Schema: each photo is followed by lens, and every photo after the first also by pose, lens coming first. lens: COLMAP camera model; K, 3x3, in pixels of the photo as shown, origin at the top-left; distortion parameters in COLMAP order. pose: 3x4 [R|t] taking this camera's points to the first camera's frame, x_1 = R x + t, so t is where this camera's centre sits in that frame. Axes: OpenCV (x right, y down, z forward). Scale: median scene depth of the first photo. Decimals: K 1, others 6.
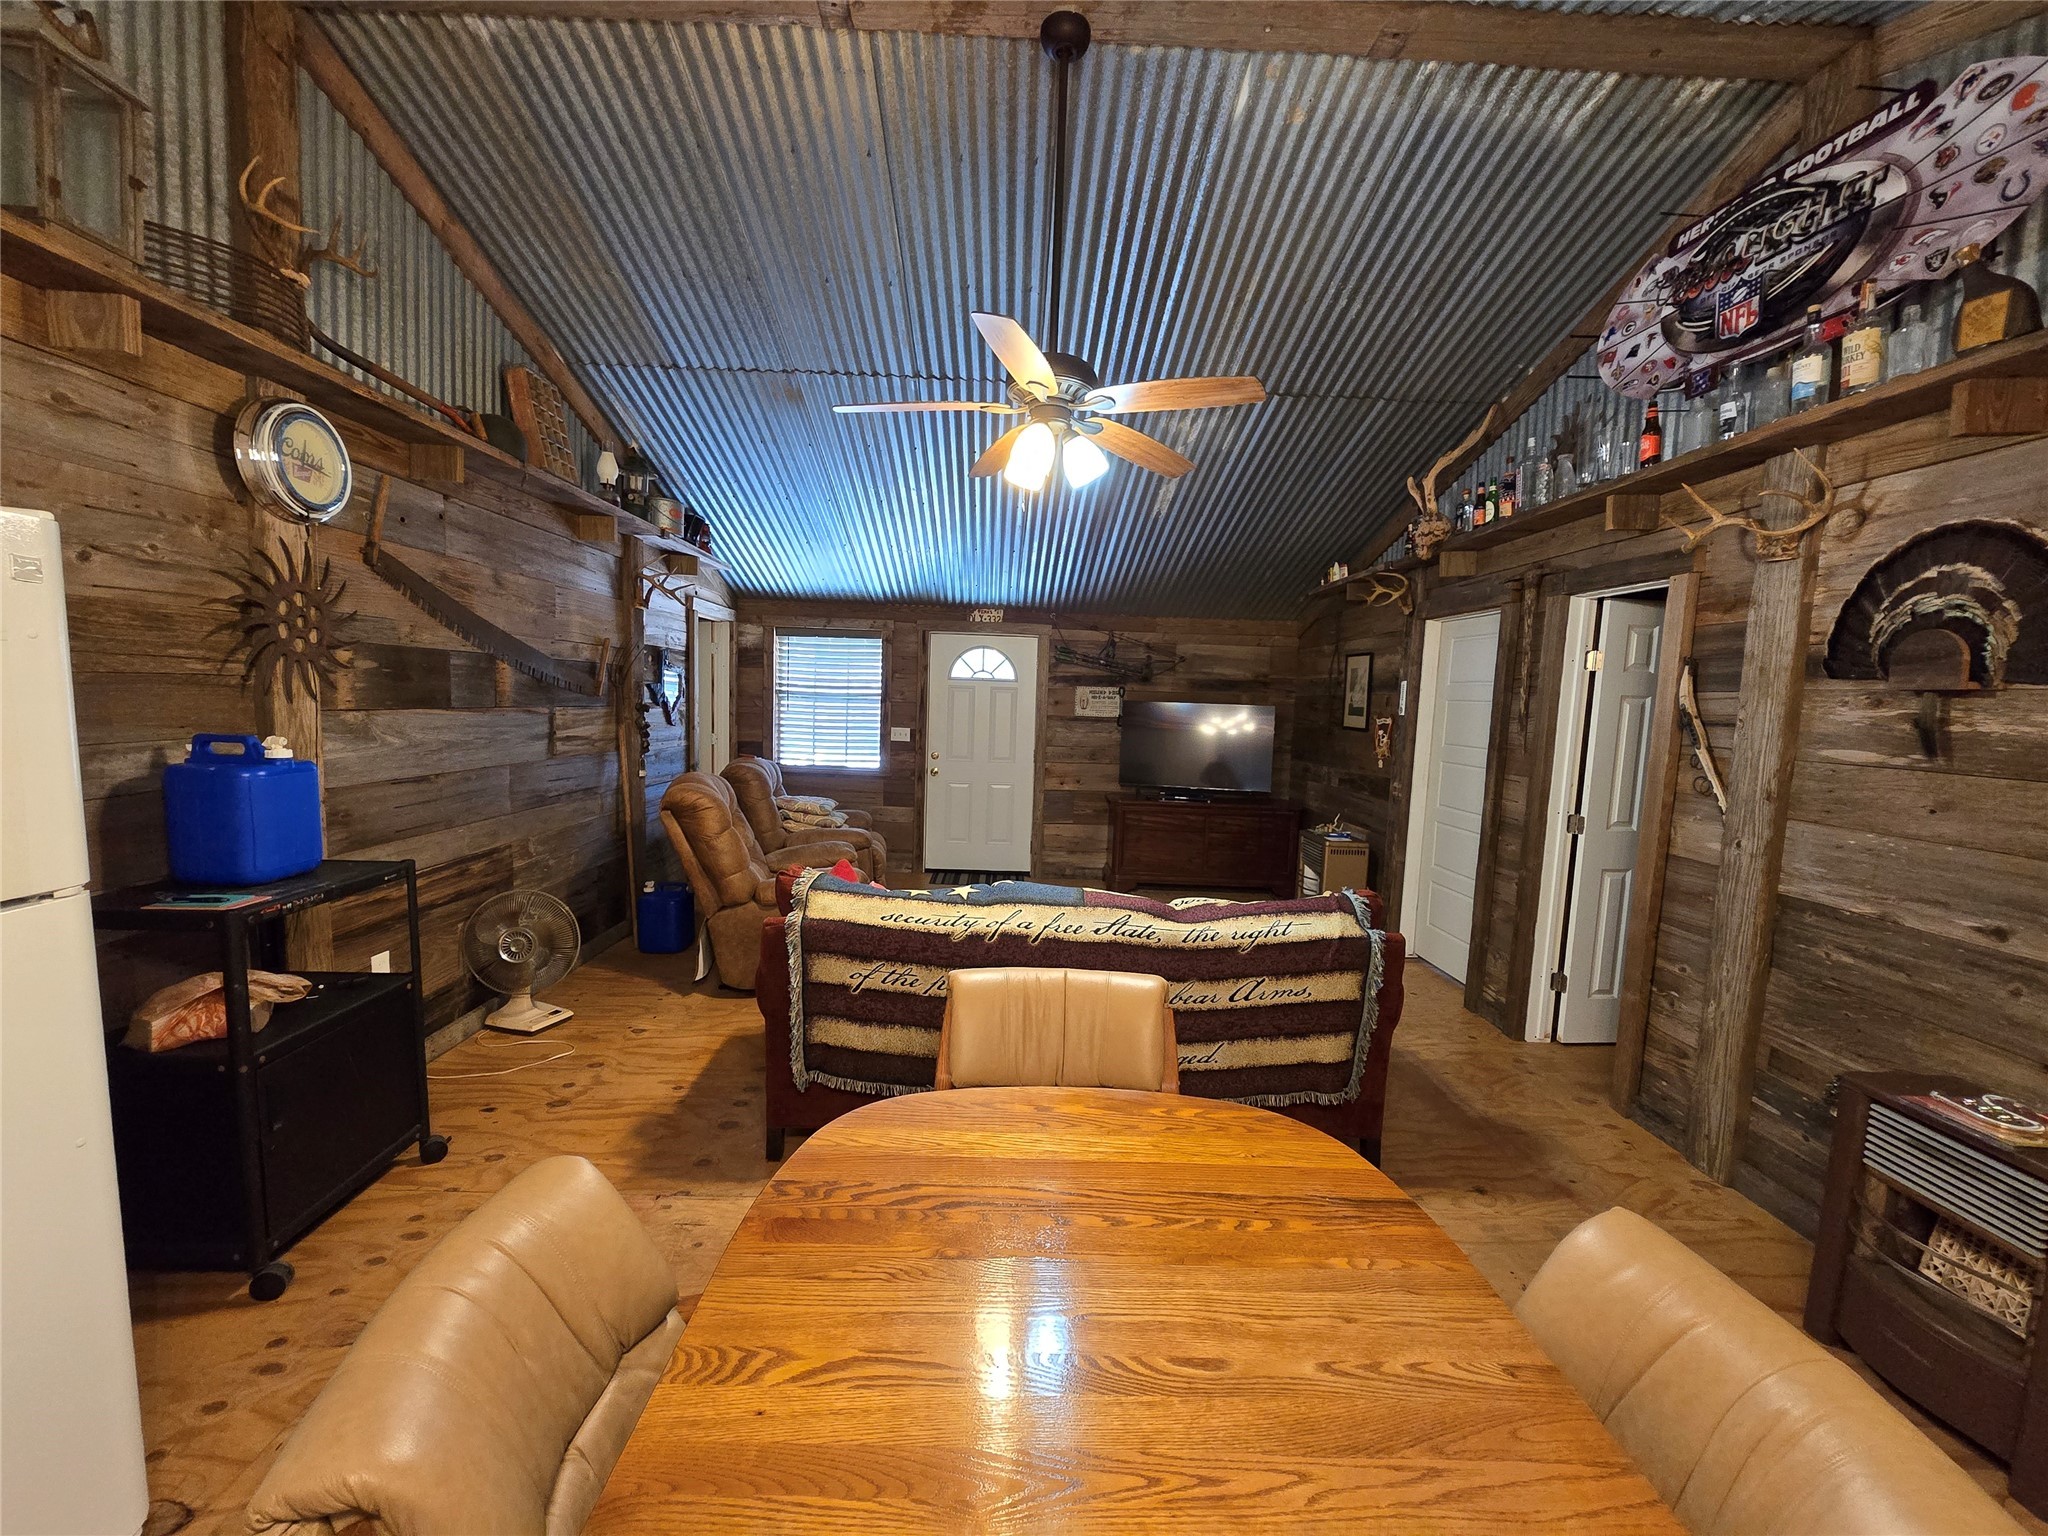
lens RADIAL K [[820.7, 0, 1026.3], [0, 820.7, 767.8], [0, 0, 1]] dist [0.000621, -0.000022]
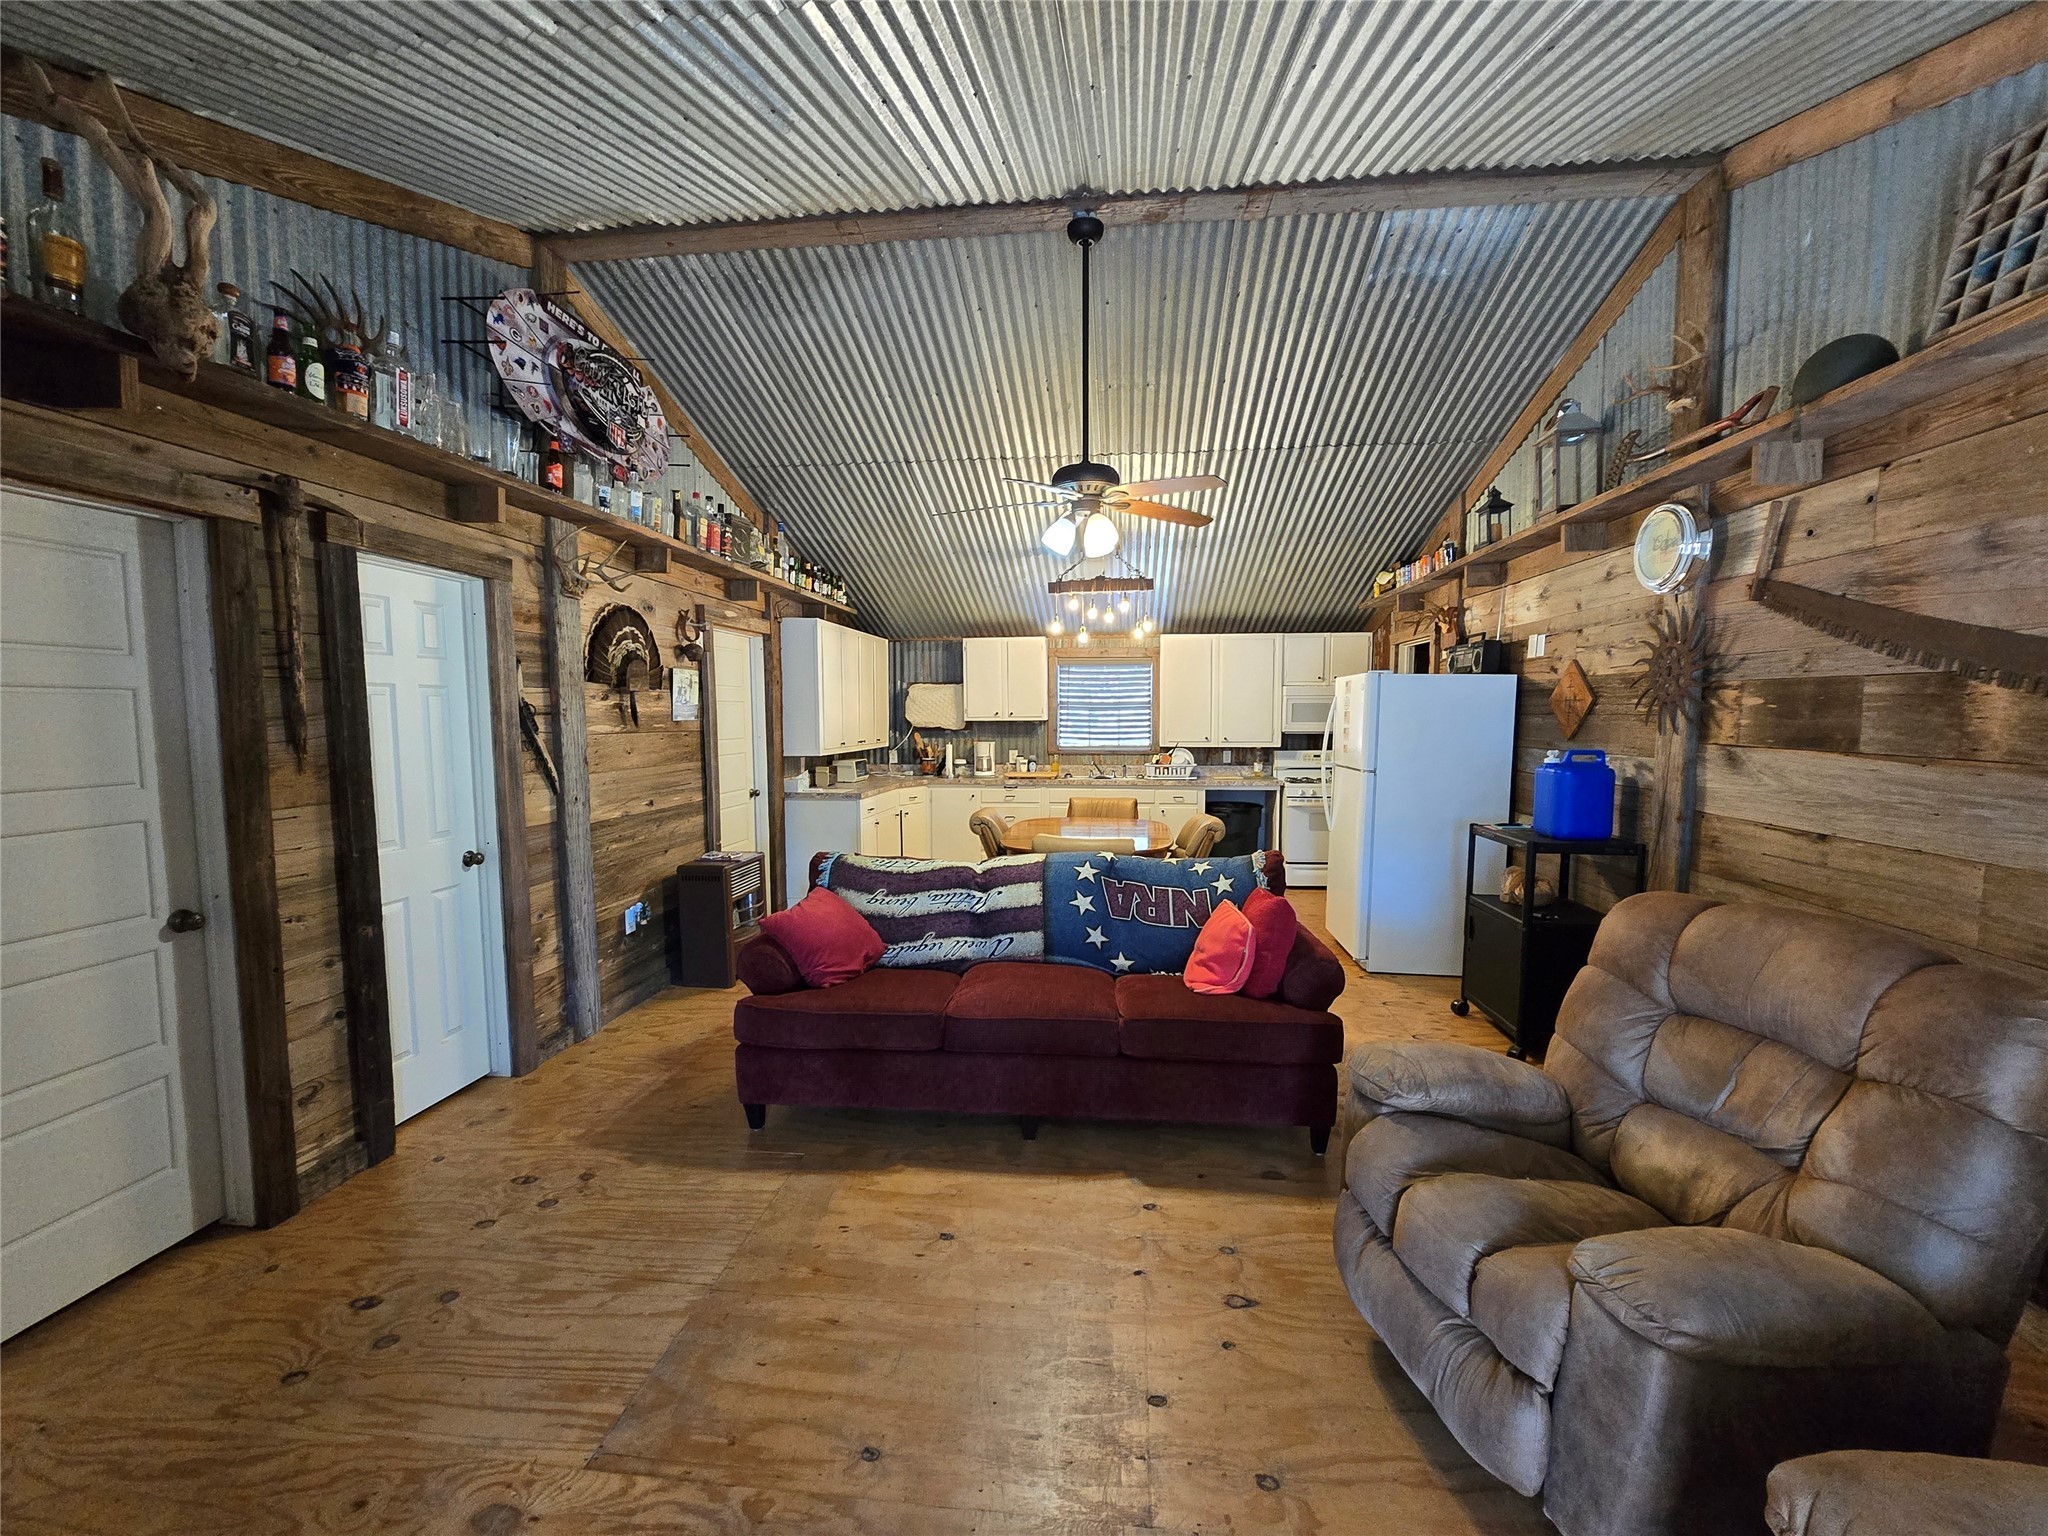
lens RADIAL K [[820.7, 0, 1019.4], [0, 820.7, 764.9], [0, 0, 1]] dist [0.000621, -0.000022]
pose [[-0.988263, -0.044121, 0.146253, -0.065233], [-0.020665, 0.987195, 0.158173, -0.171953], [-0.151359, 0.153294, -0.976520, 1.929442]]
